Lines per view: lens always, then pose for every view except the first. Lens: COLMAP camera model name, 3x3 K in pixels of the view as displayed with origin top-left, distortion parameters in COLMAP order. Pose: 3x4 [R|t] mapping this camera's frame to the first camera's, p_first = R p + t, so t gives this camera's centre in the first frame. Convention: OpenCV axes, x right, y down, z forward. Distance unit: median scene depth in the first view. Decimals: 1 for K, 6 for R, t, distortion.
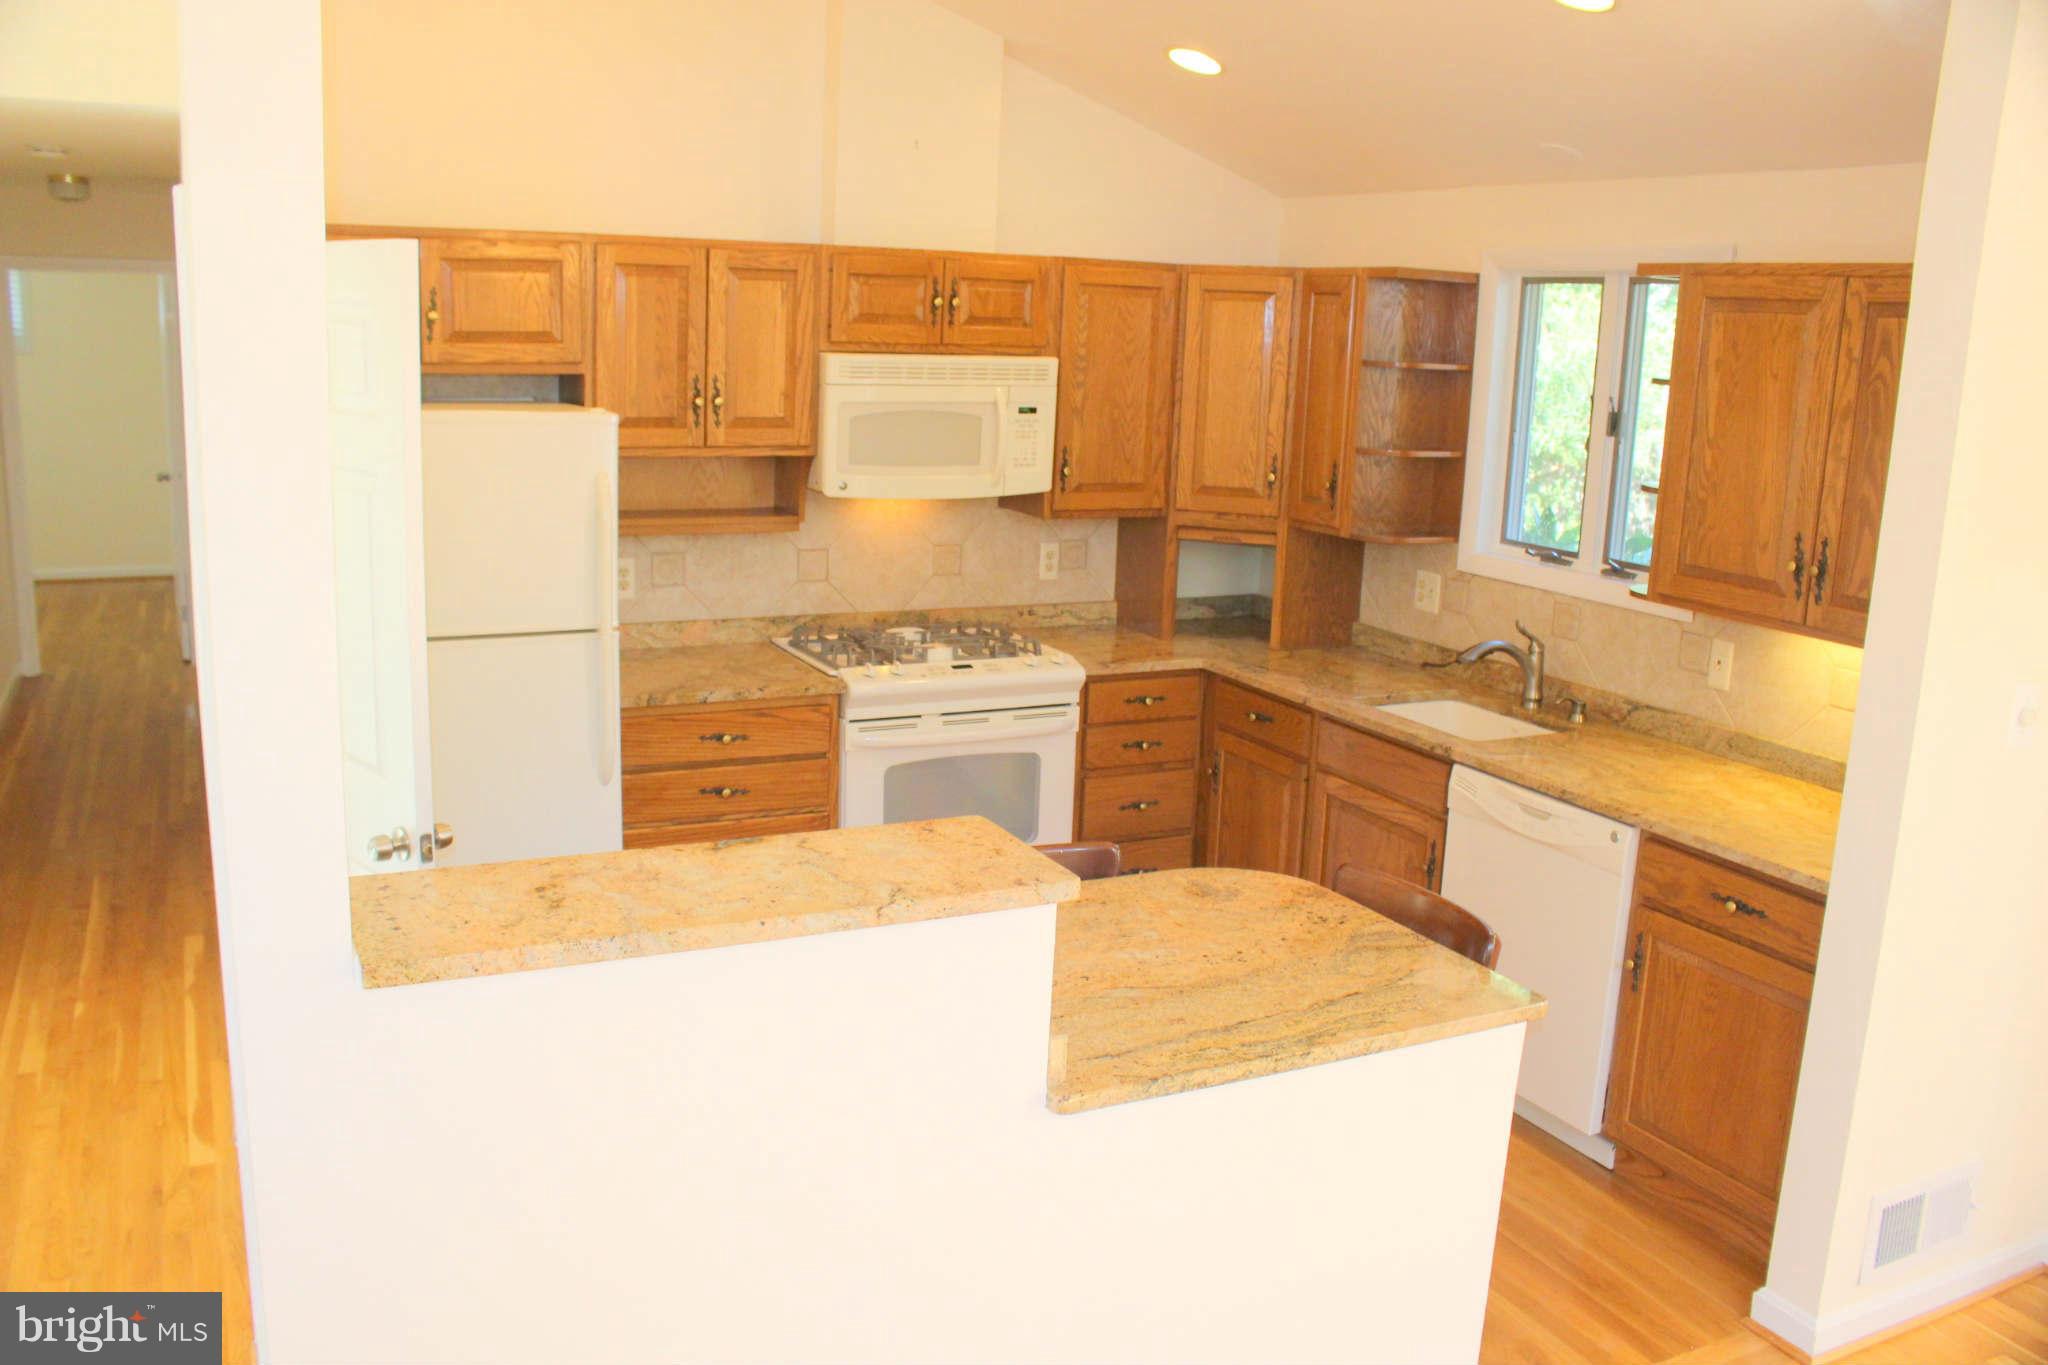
lens RADIAL K [[1748.8, 0, 1024.0], [0, 1748.8, 682.5], [0, 0, 1]] dist [-0.147928, 0.124228]
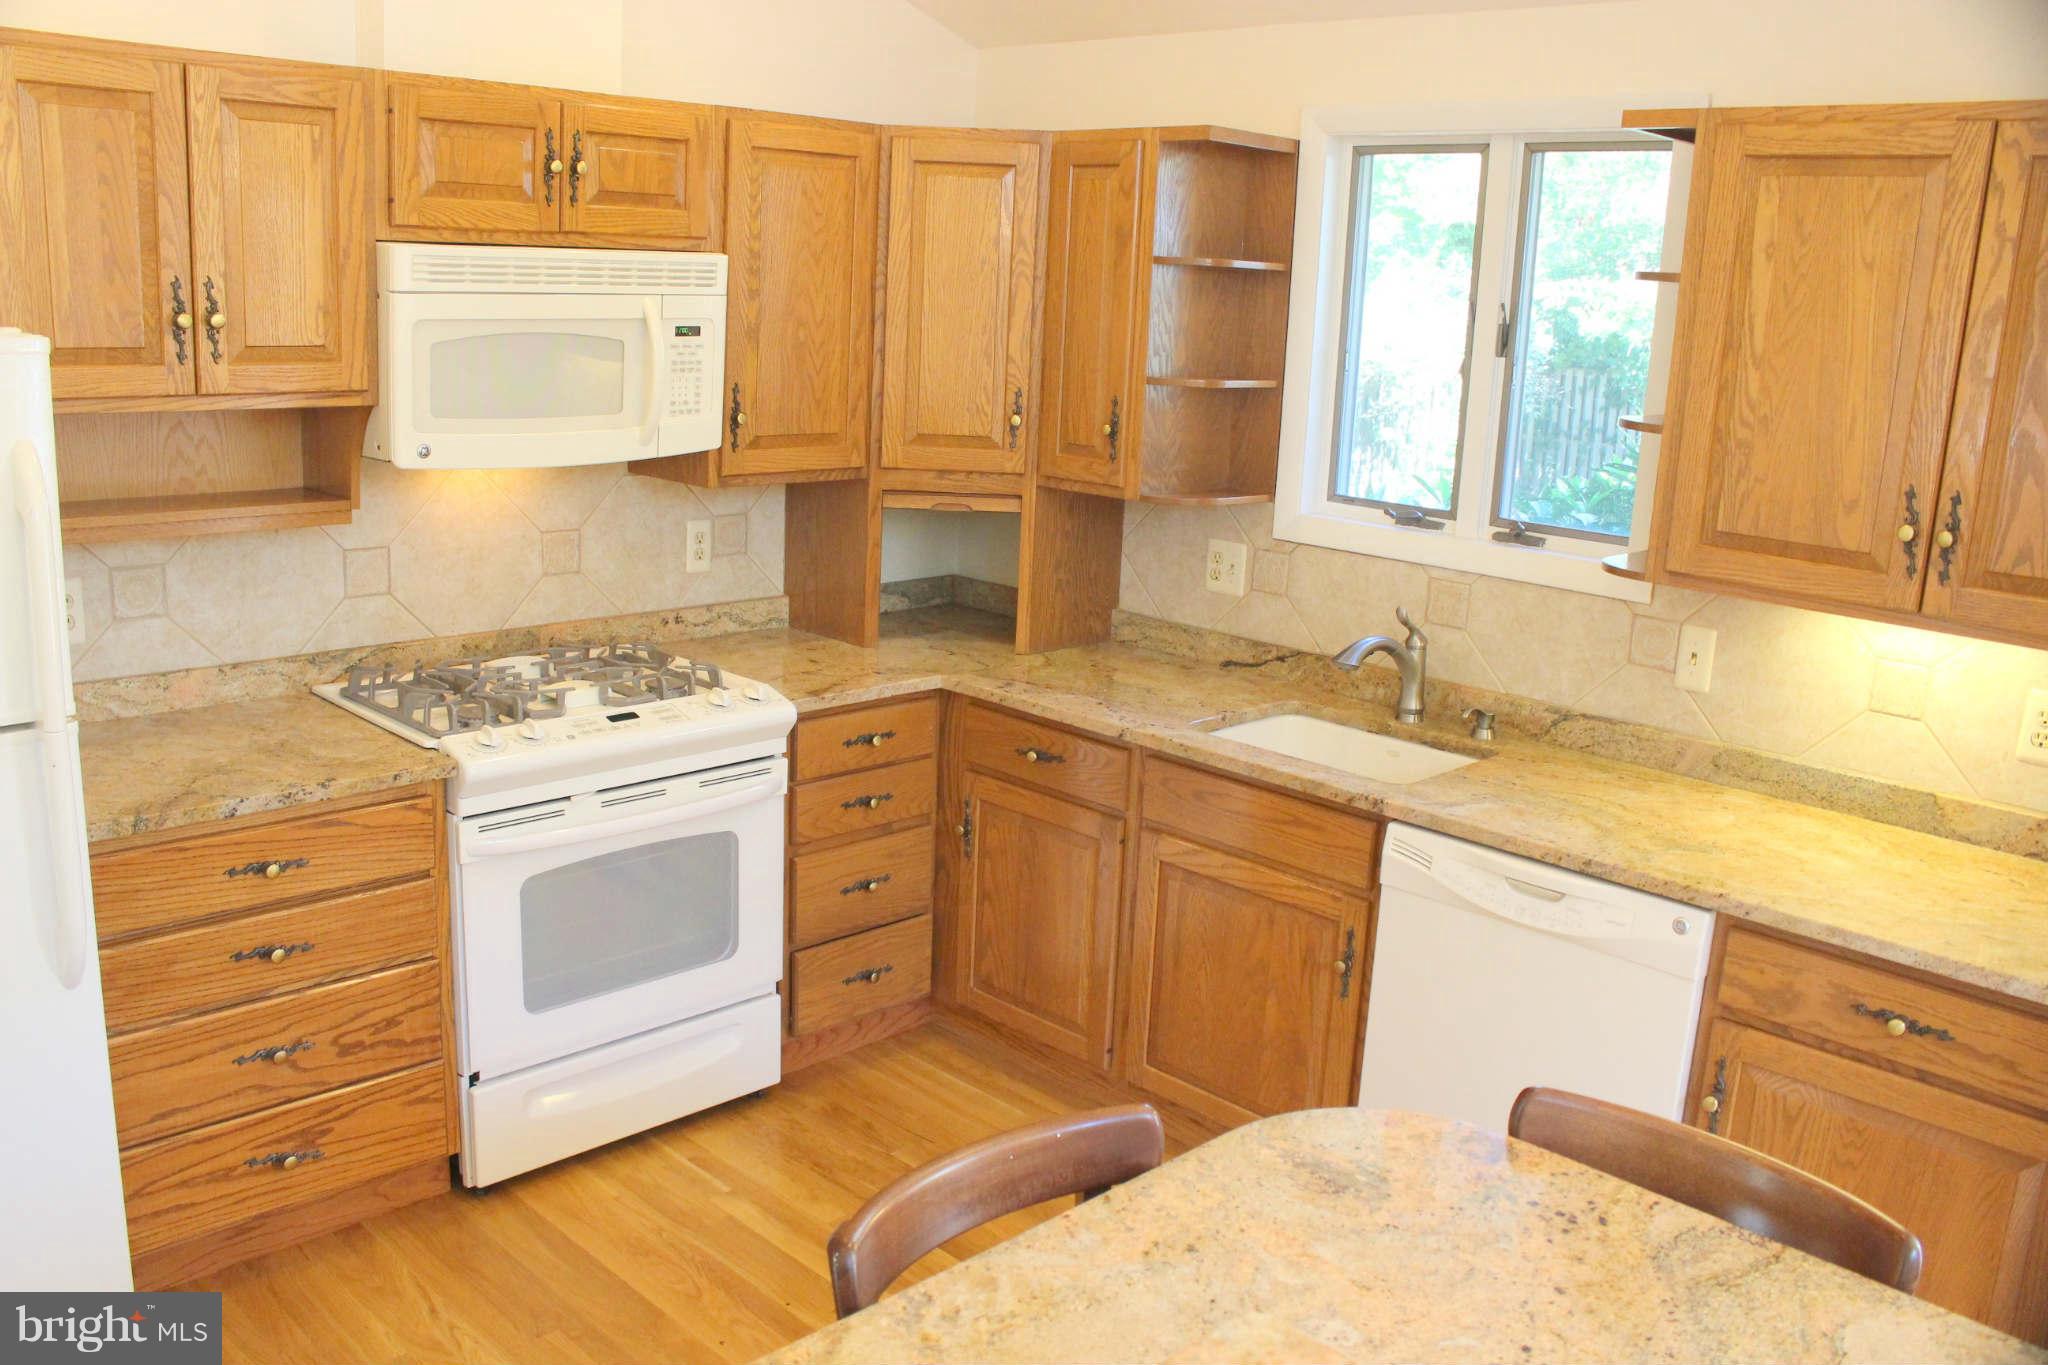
lens RADIAL K [[1748.8, 0, 1024.0], [0, 1748.8, 682.5], [0, 0, 1]] dist [-0.147928, 0.124228]
pose [[0.950668, -0.065330, 0.303253, -0.091584], [0.055308, 0.997605, 0.041529, -0.041963], [-0.305240, -0.022708, 0.952005, 0.328907]]
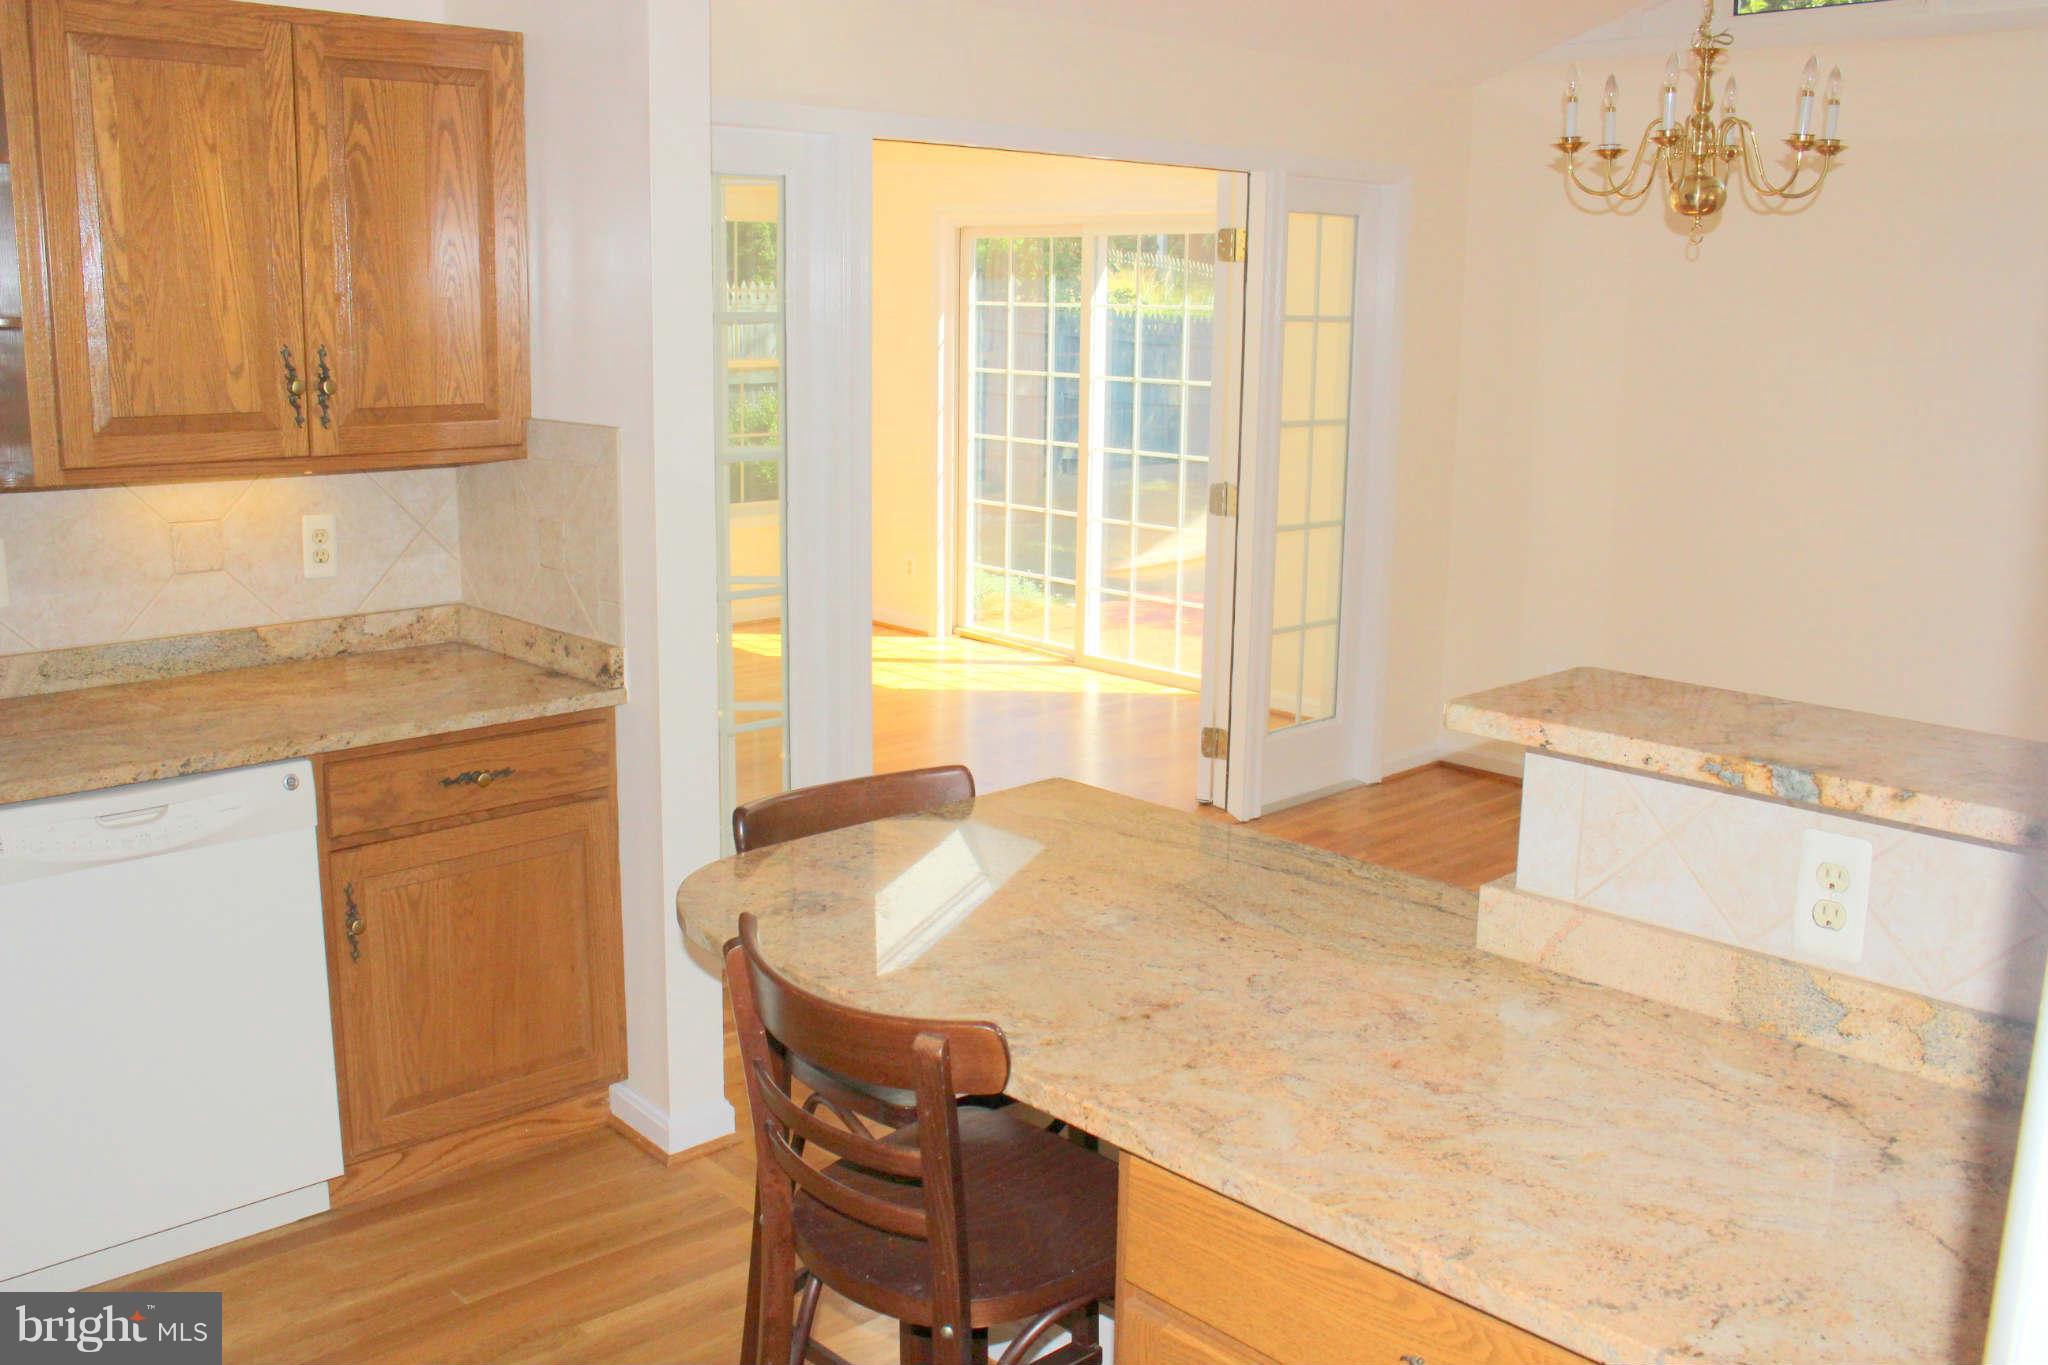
lens RADIAL K [[1866.4, 0, 1024.0], [0, 1866.4, 682.5], [0, 0, 1]] dist [-0.156370, 0.156520]
pose [[-0.282835, -0.239895, 0.928684, -0.361229], [0.168836, 0.940649, 0.294405, -0.100043], [-0.944192, 0.240063, -0.225546, 0.682336]]
